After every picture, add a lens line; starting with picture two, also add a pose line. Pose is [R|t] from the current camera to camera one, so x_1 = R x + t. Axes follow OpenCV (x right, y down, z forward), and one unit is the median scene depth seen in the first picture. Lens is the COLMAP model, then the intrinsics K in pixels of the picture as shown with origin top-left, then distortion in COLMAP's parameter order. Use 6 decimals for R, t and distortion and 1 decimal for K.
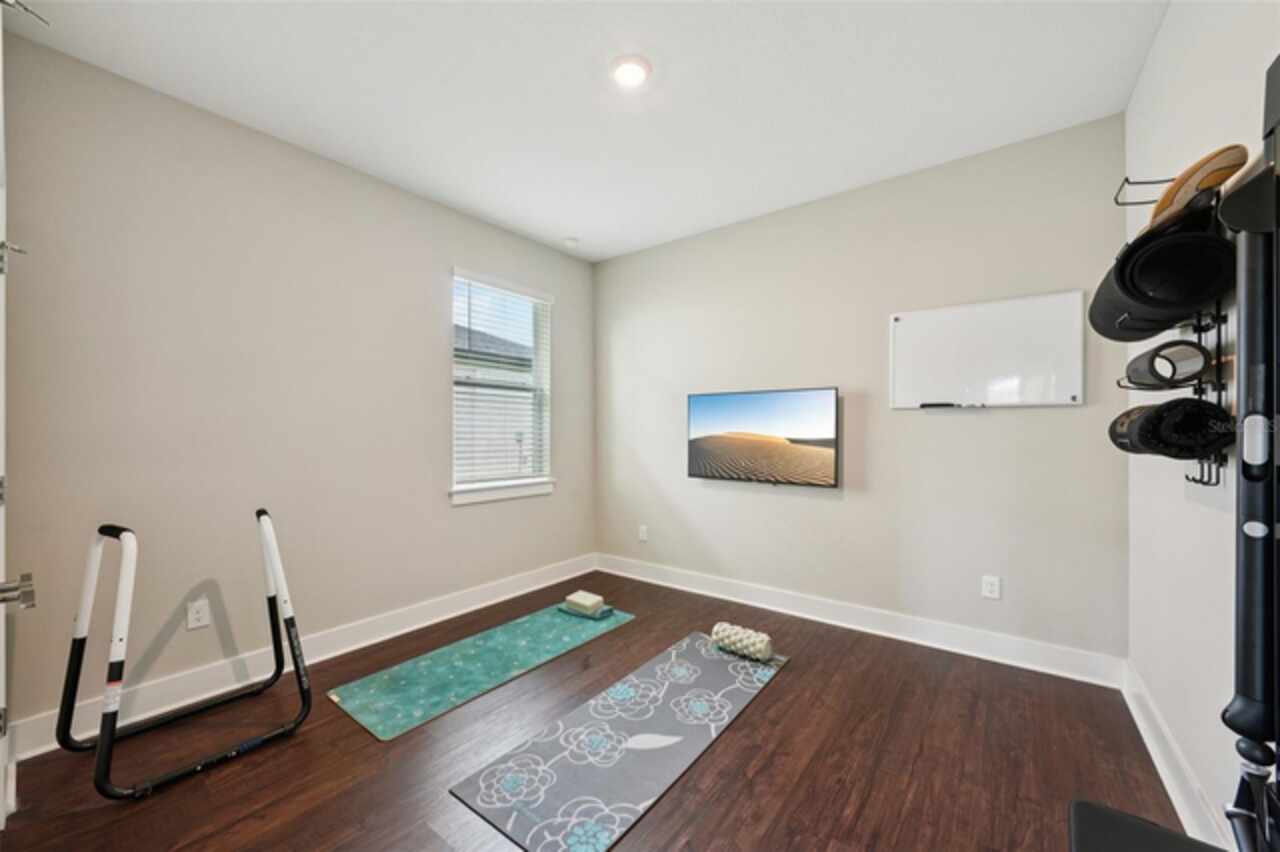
lens RADIAL K [[471.4, 0, 635.5], [0, 471.4, 432.4], [0, 0, 1]] dist [-0.016506, 0.003521]
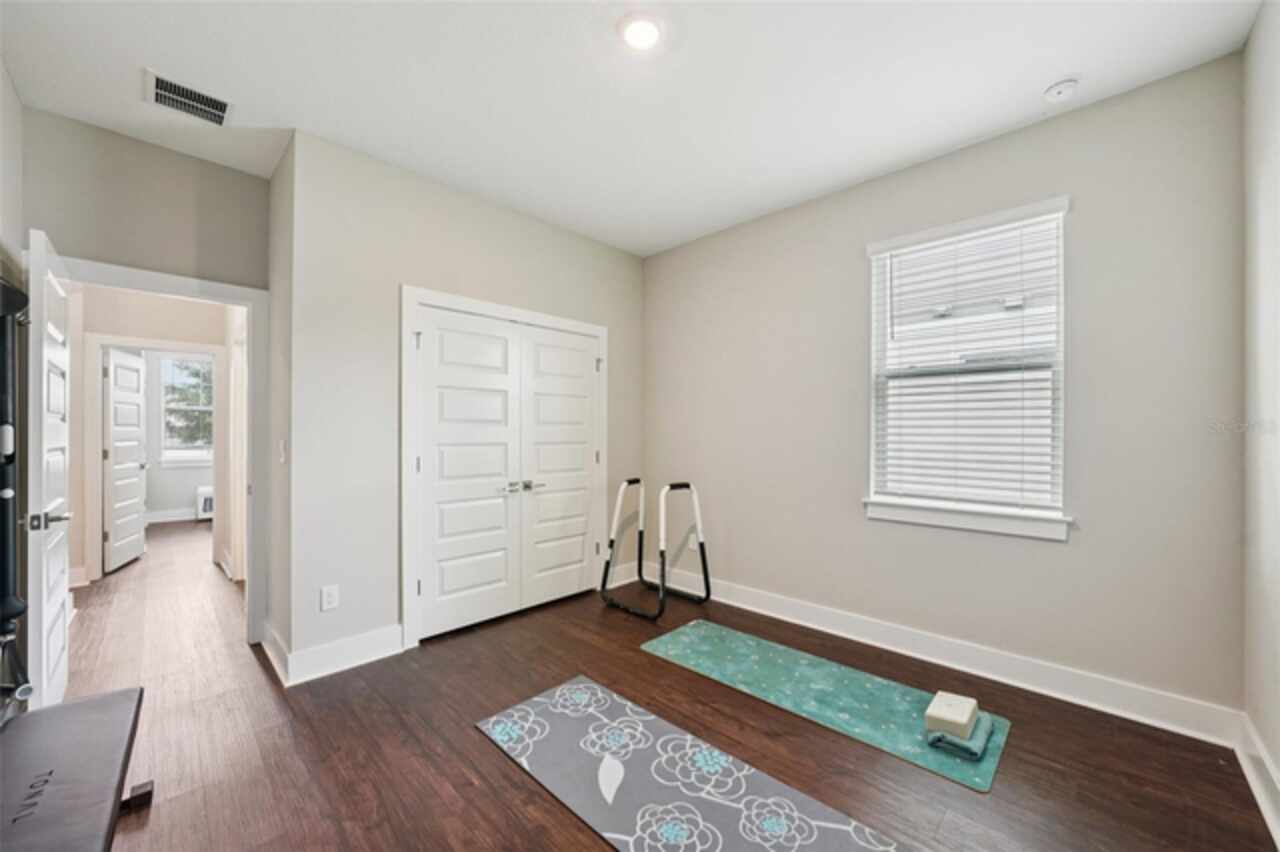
lens RADIAL K [[471.4, 0, 636.4], [0, 471.4, 436.3], [0, 0, 1]] dist [-0.016506, 0.003521]
pose [[-0.094279, 0.002210, -0.995543, 0.784611], [-0.000997, 0.999997, 0.002314, 0.001242], [0.995545, 0.001211, -0.094277, 0.962079]]
